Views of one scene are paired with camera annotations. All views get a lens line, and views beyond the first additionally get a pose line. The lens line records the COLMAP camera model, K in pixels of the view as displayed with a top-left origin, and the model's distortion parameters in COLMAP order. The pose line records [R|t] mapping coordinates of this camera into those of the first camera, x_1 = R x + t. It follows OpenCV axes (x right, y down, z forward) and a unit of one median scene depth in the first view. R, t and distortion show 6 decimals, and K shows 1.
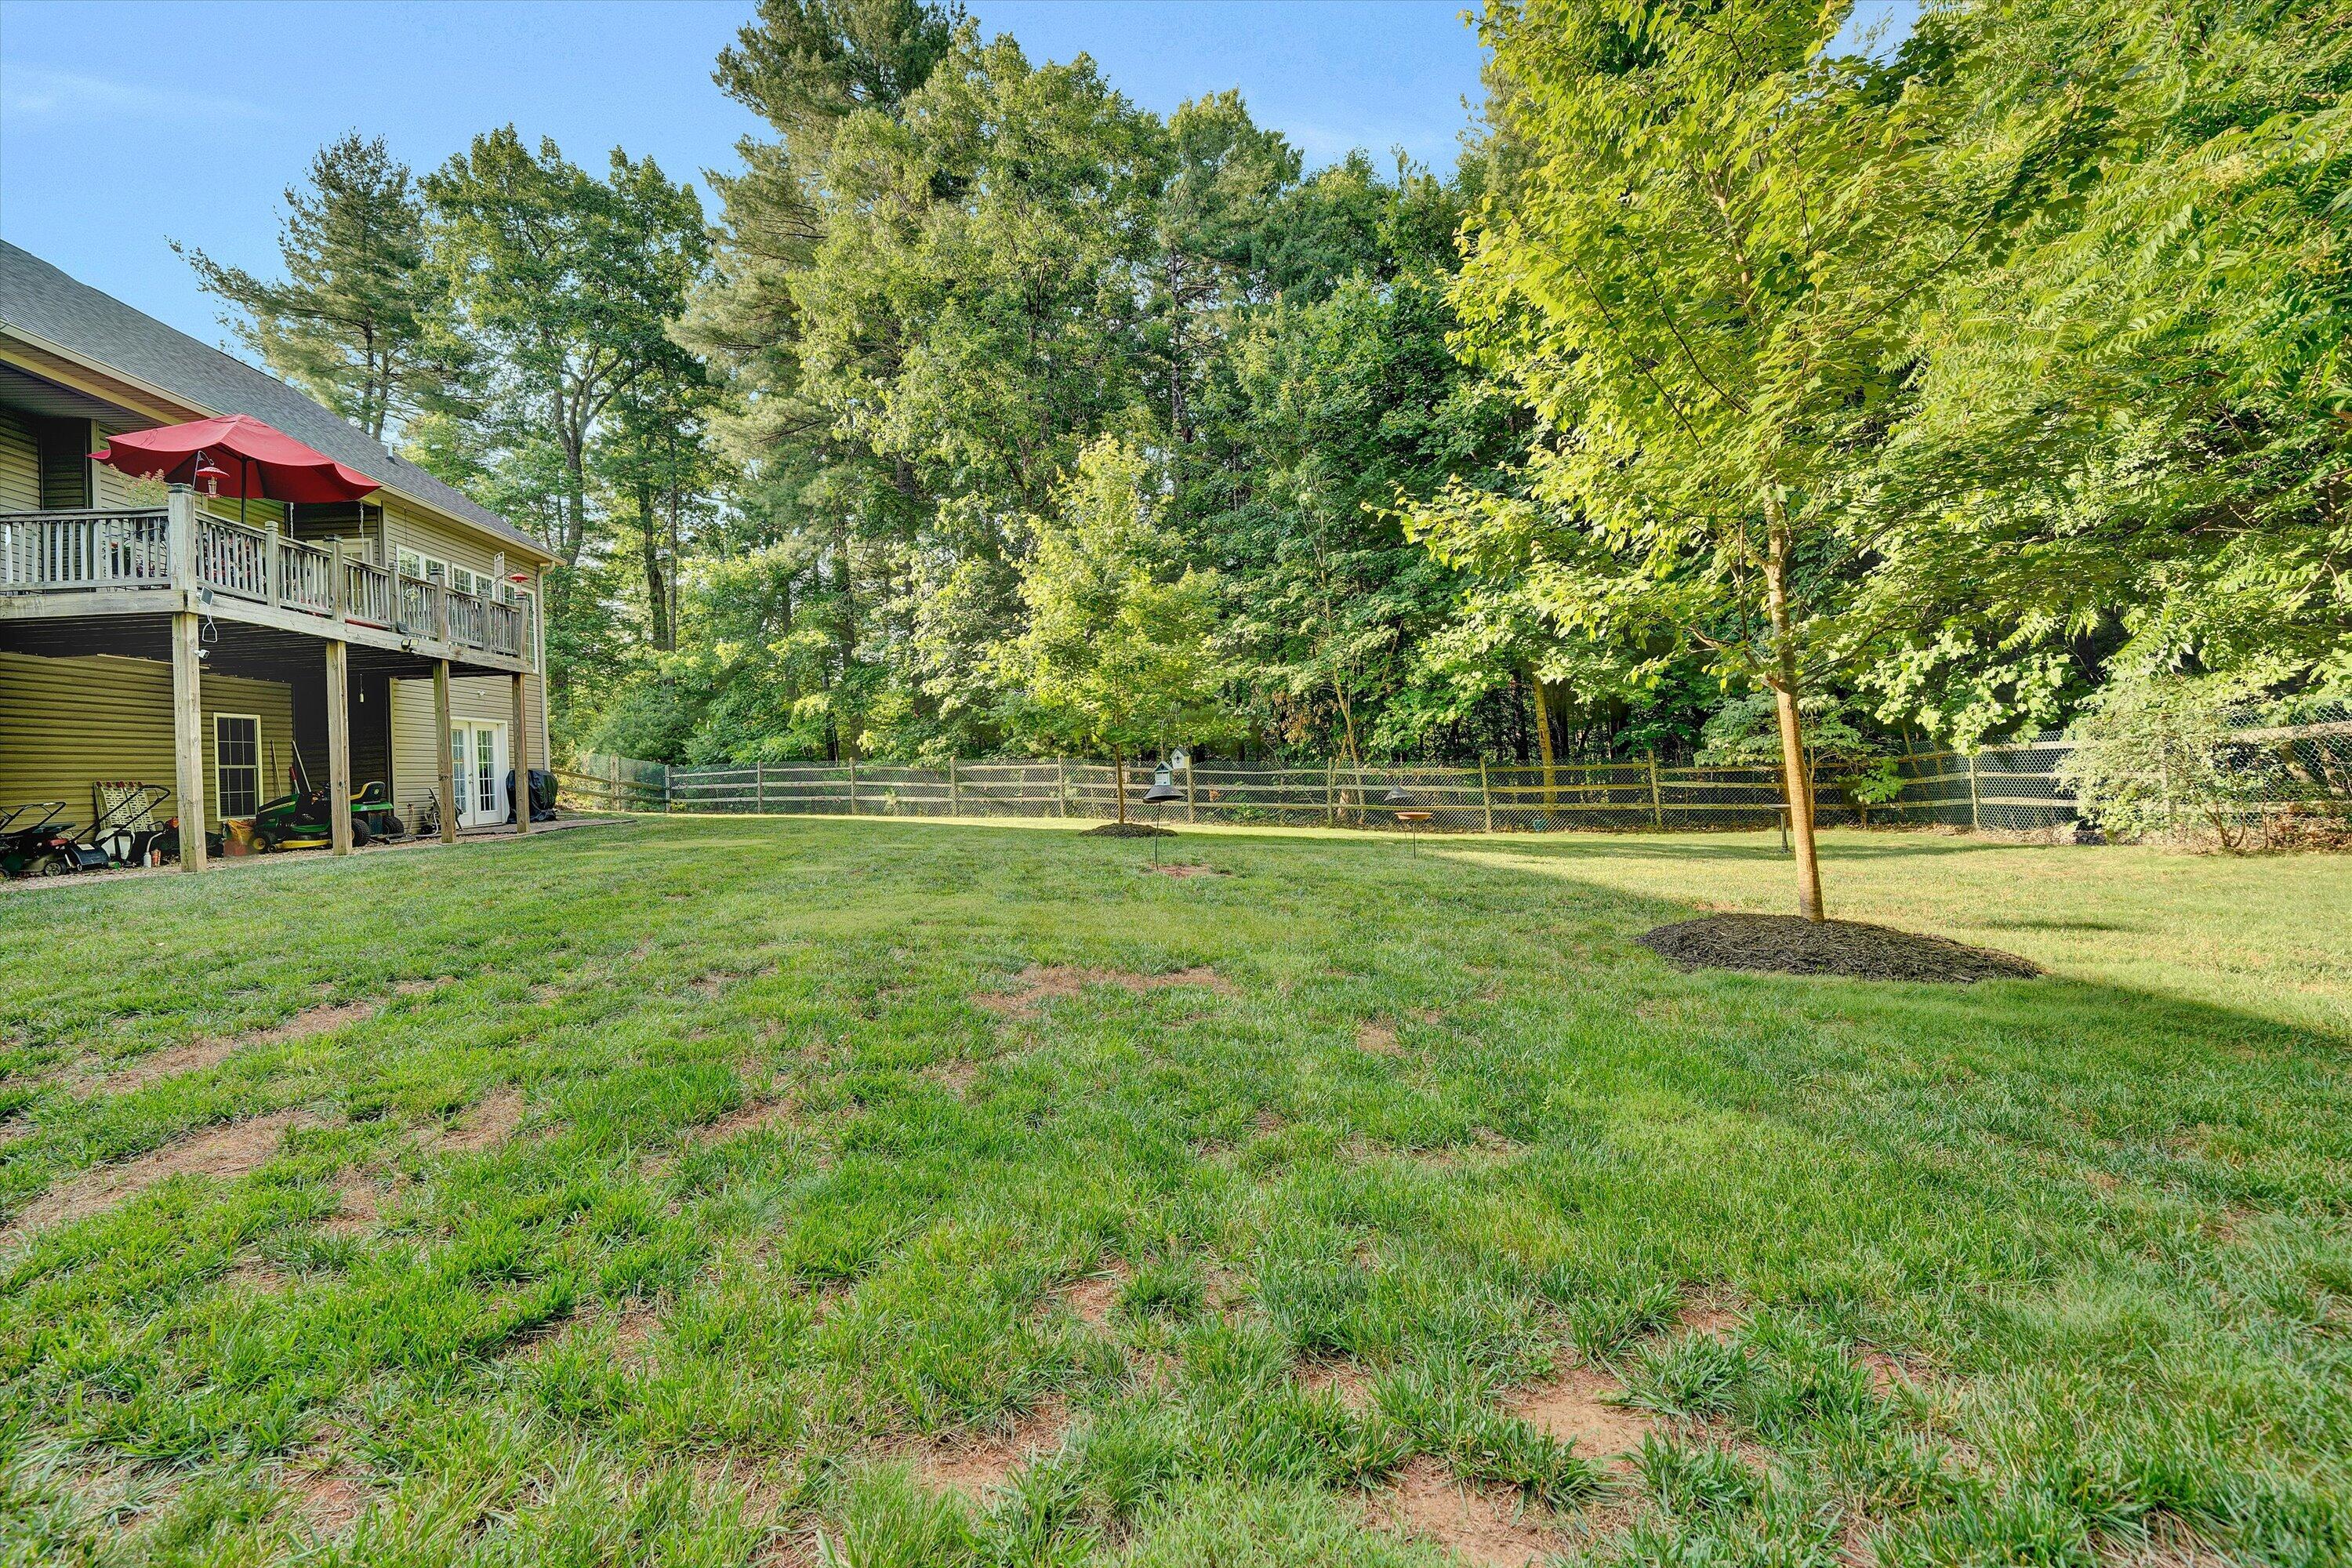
lens RADIAL K [[999.3, 0, 1174.3], [0, 999.3, 710.5], [0, 0, 1]] dist [0.016943, 0.000332]
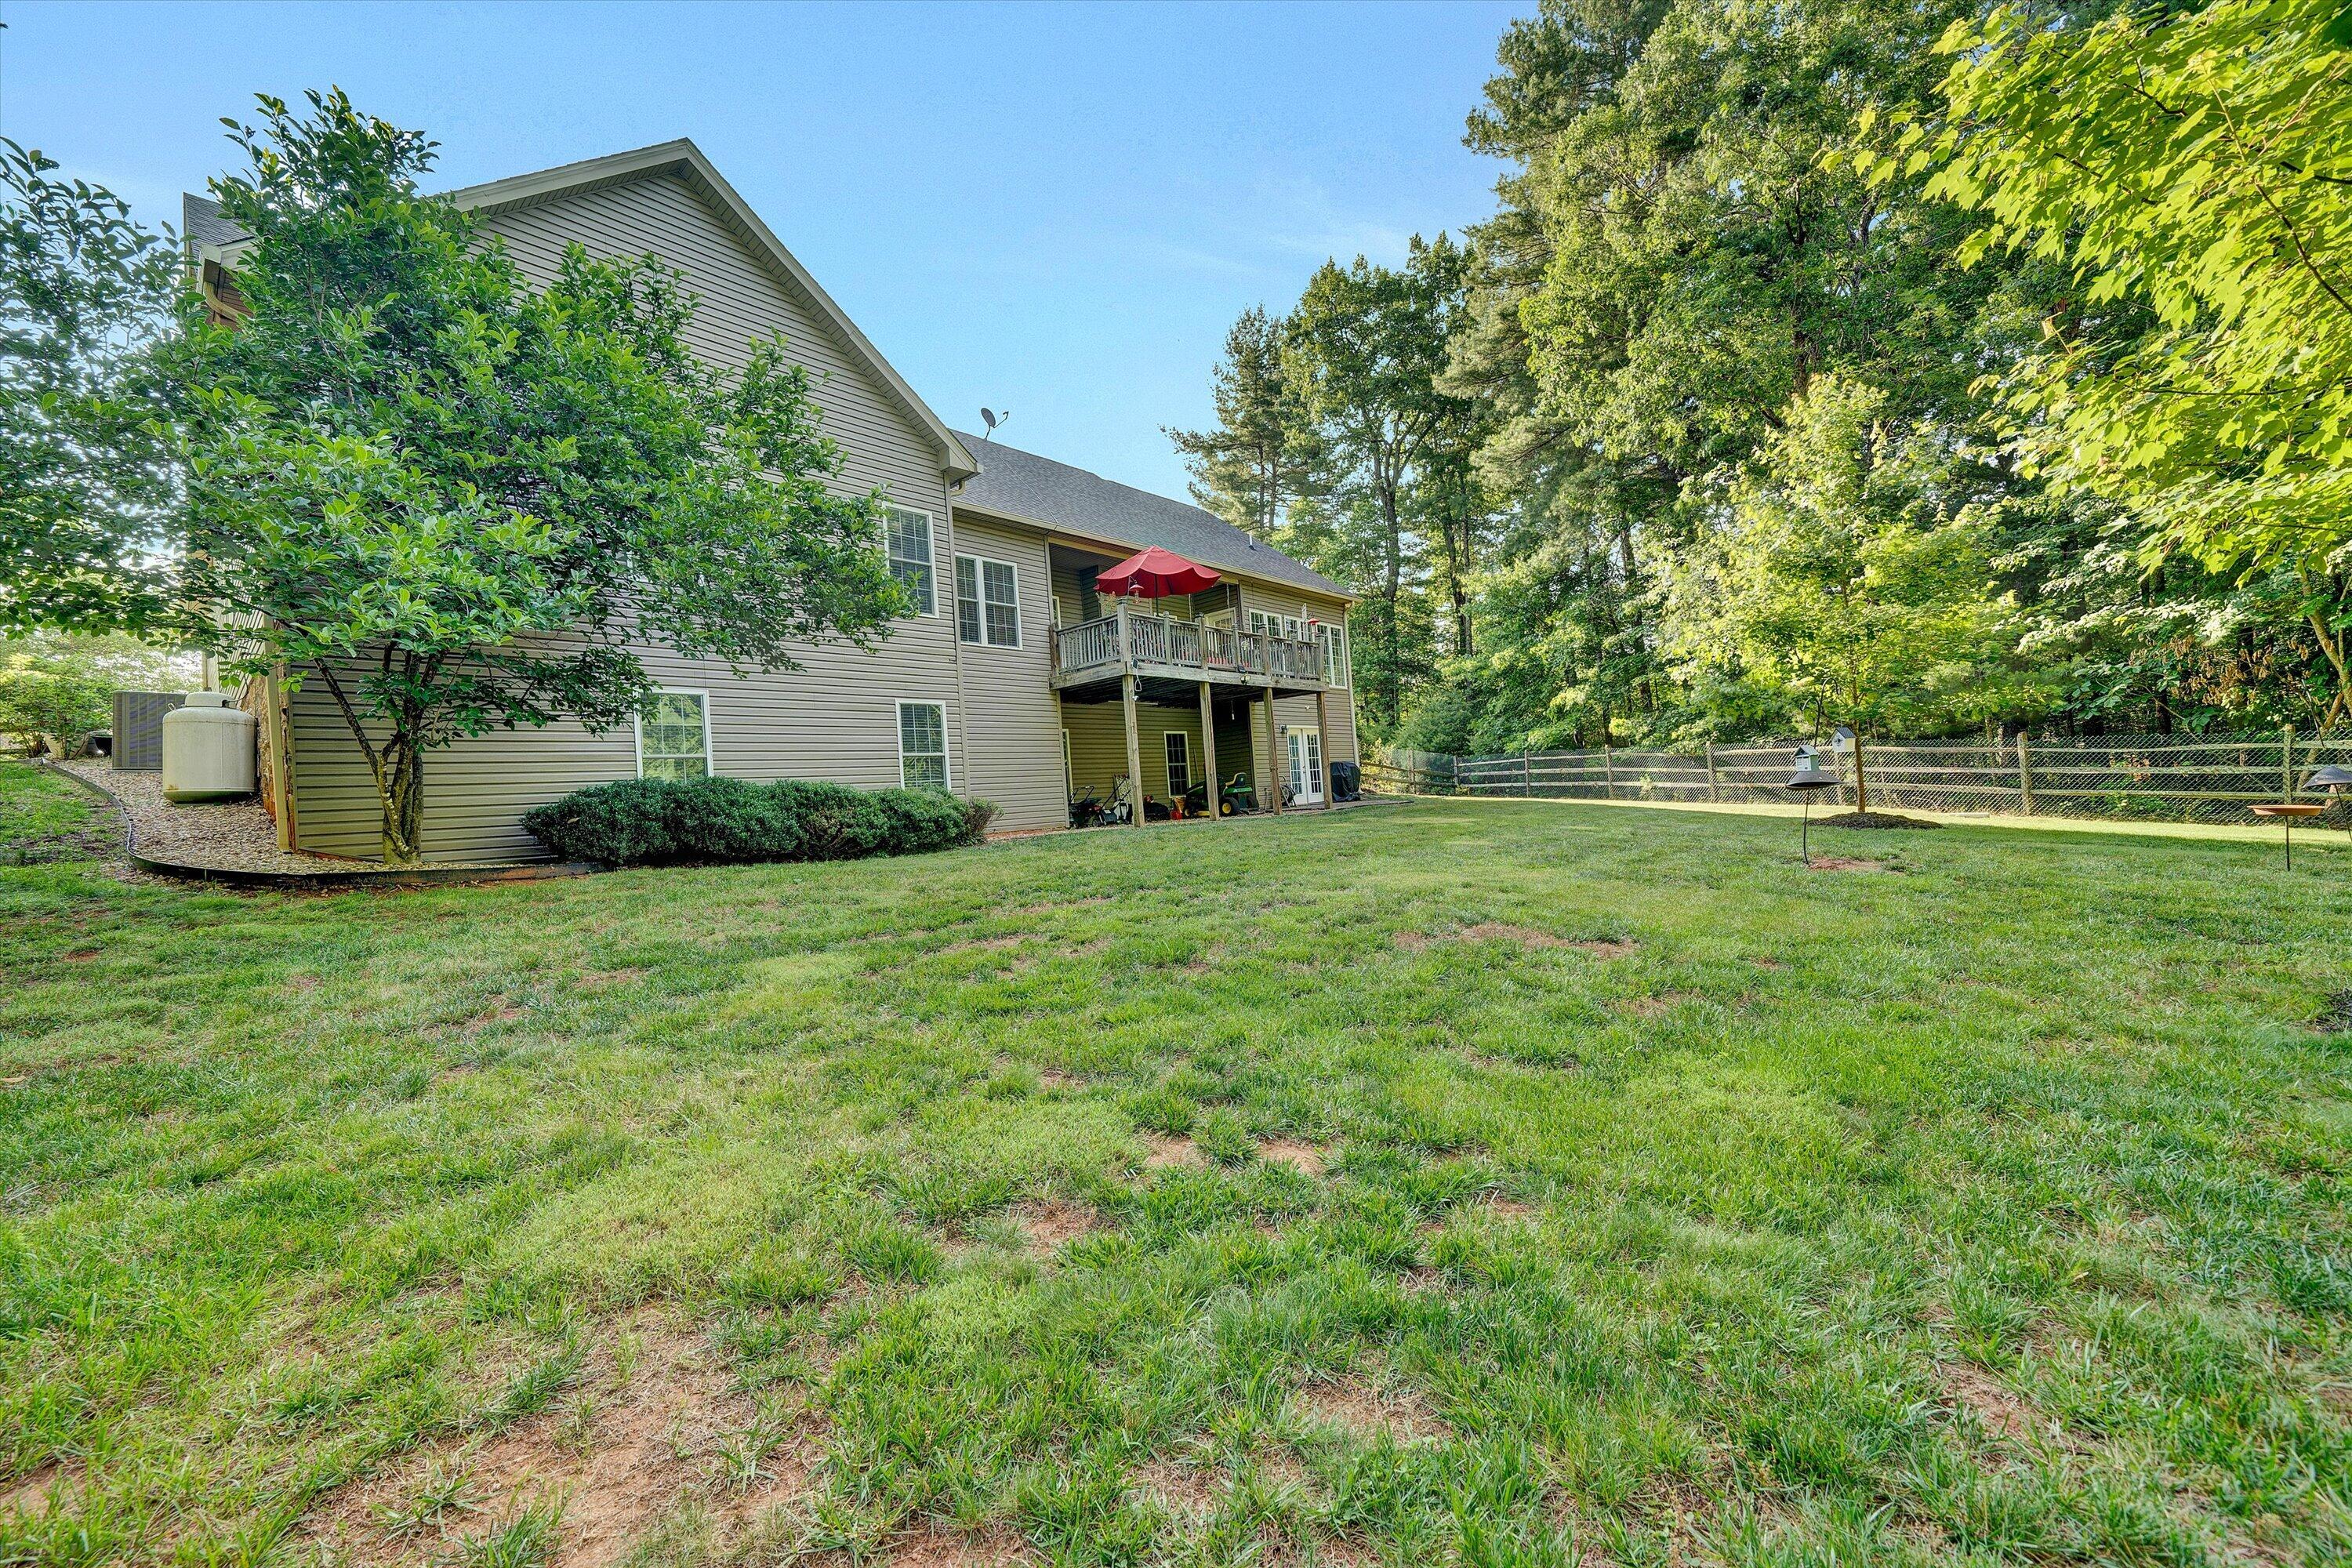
lens RADIAL K [[937.4, 0, 1167.4], [0, 937.4, 782.5], [0, 0, 1]] dist [-0.000165, -0.000131]
pose [[0.678899, -0.001624, -0.734230, 0.092686], [0.065578, 0.996135, 0.058432, -0.002089], [0.731298, -0.087819, 0.676381, -0.008824]]
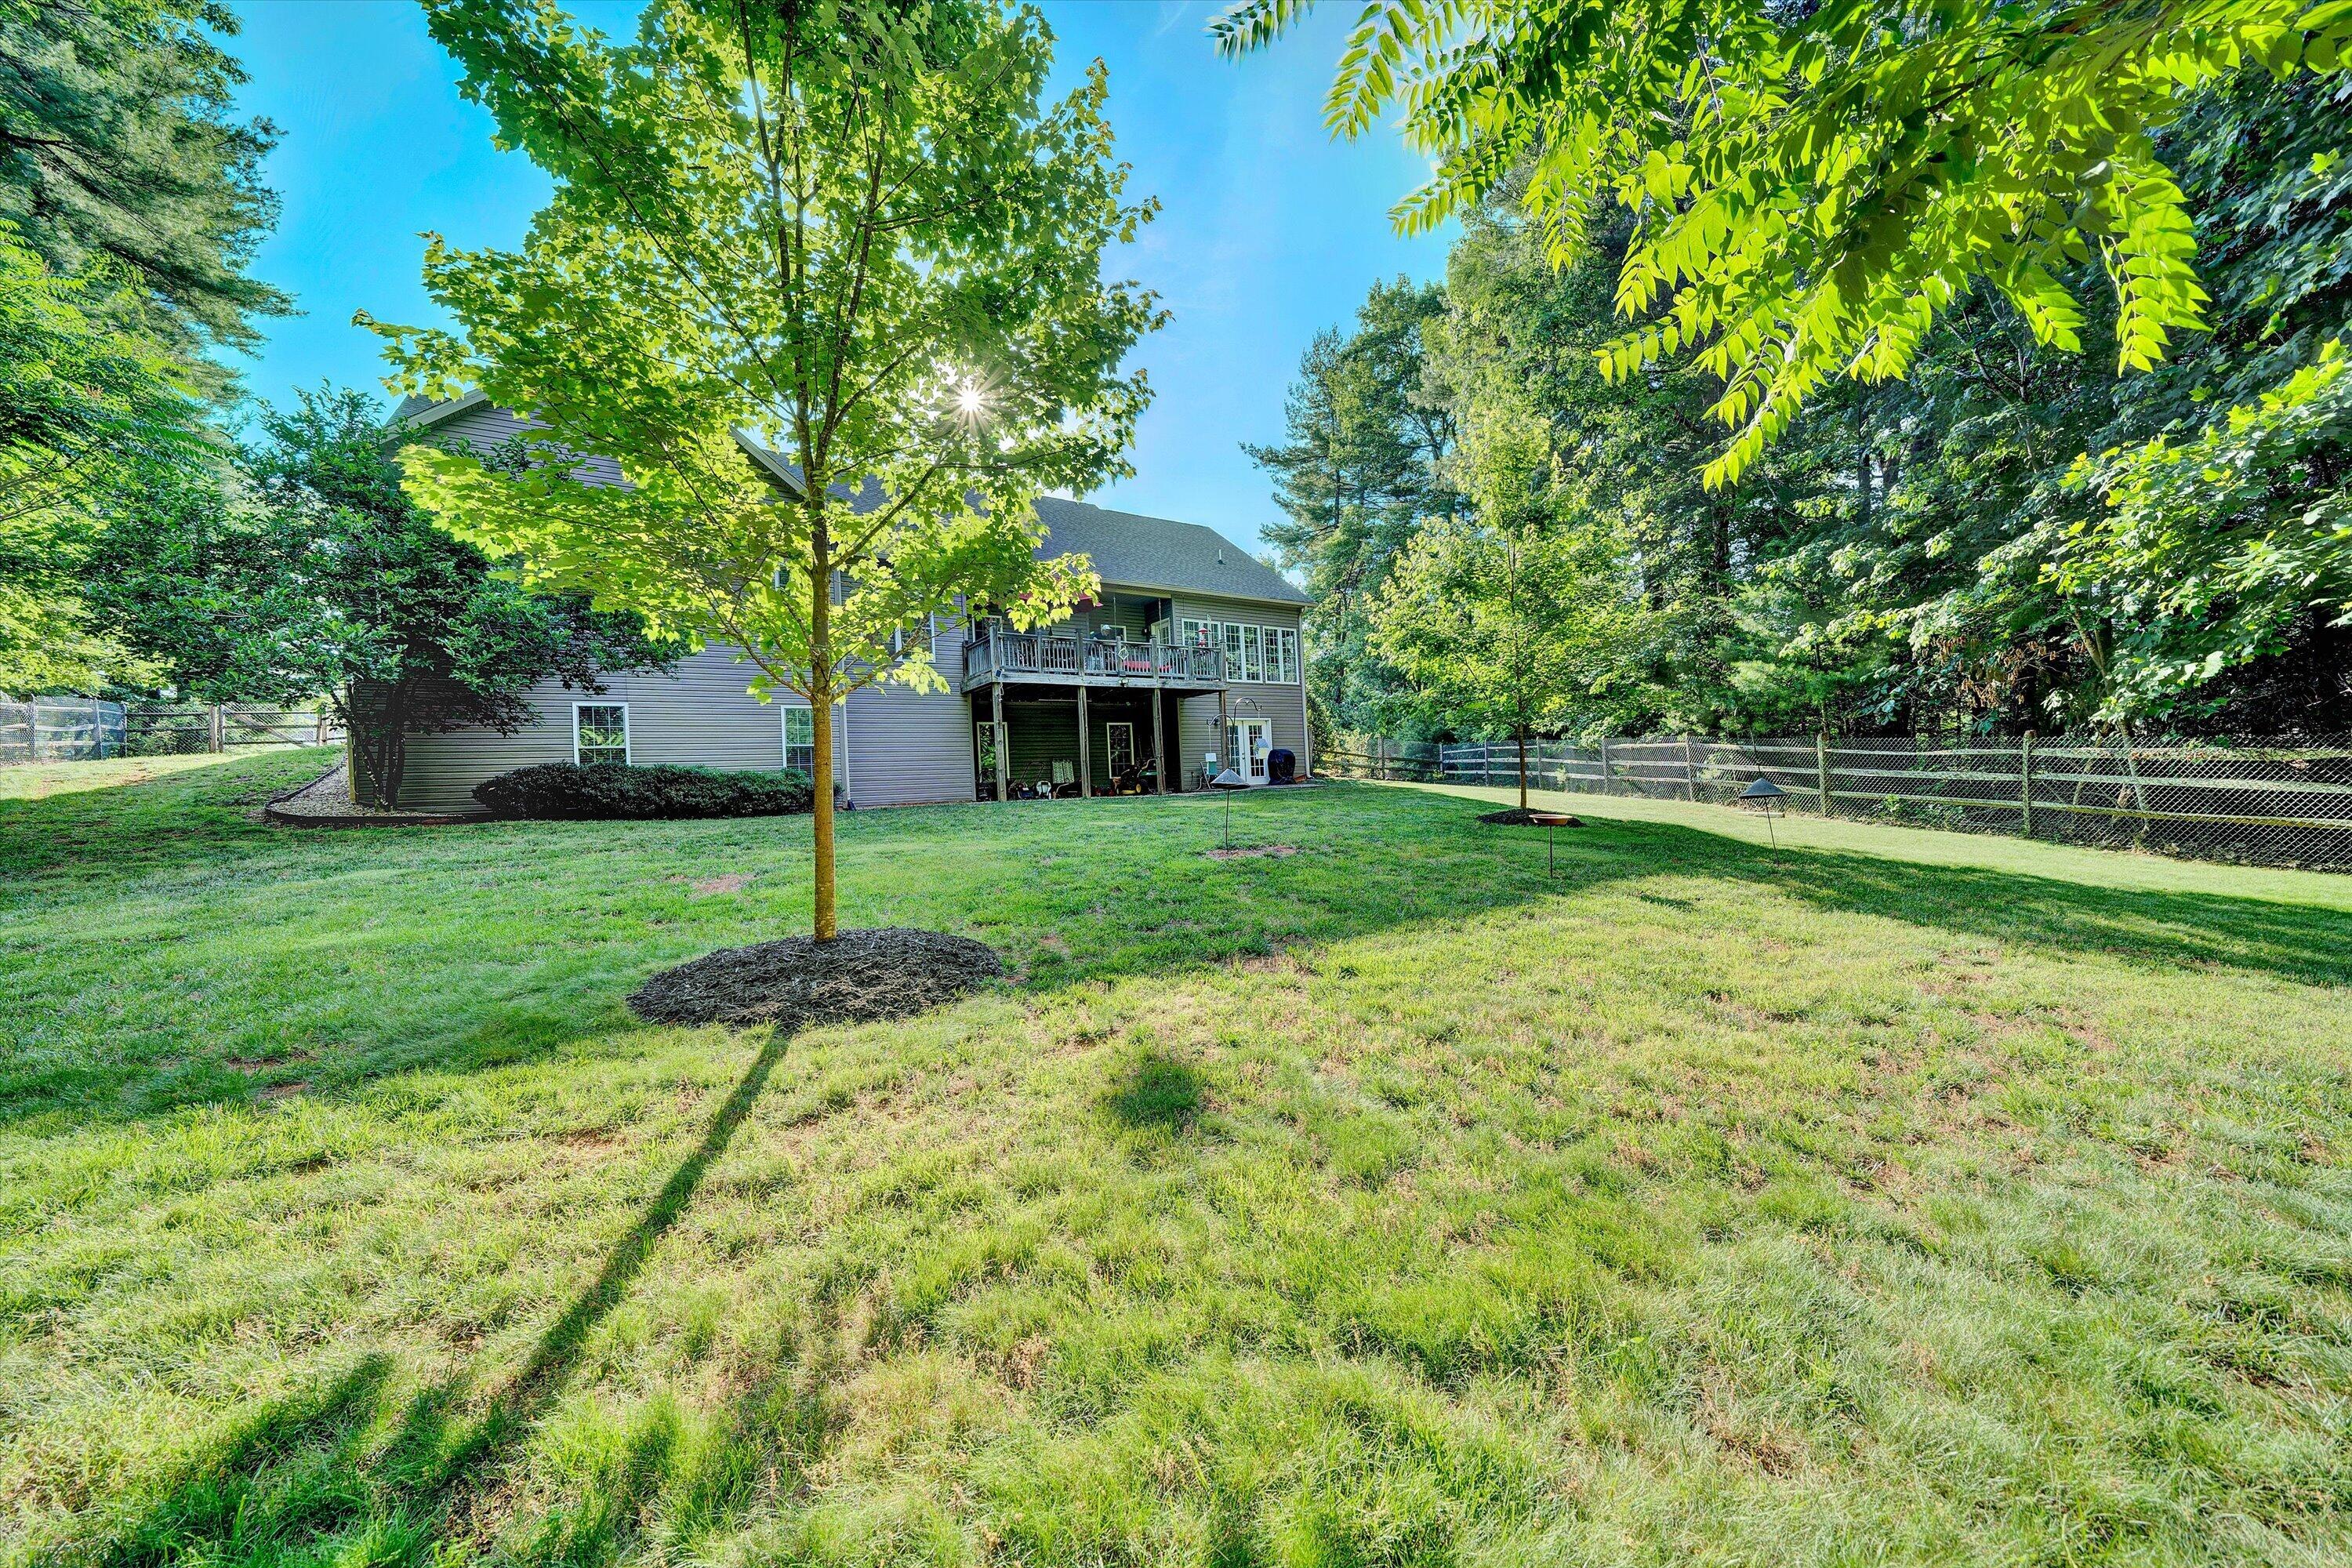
lens RADIAL K [[863.4, 0, 1161.2], [0, 863.4, 781.8], [0, 0, 1]] dist [-0.027059, 0.004355]
pose [[0.466860, 0.032130, -0.883747, 0.348775], [0.063221, 0.995570, 0.069594, 0.003413], [0.882068, -0.088362, 0.462761, 0.194073]]
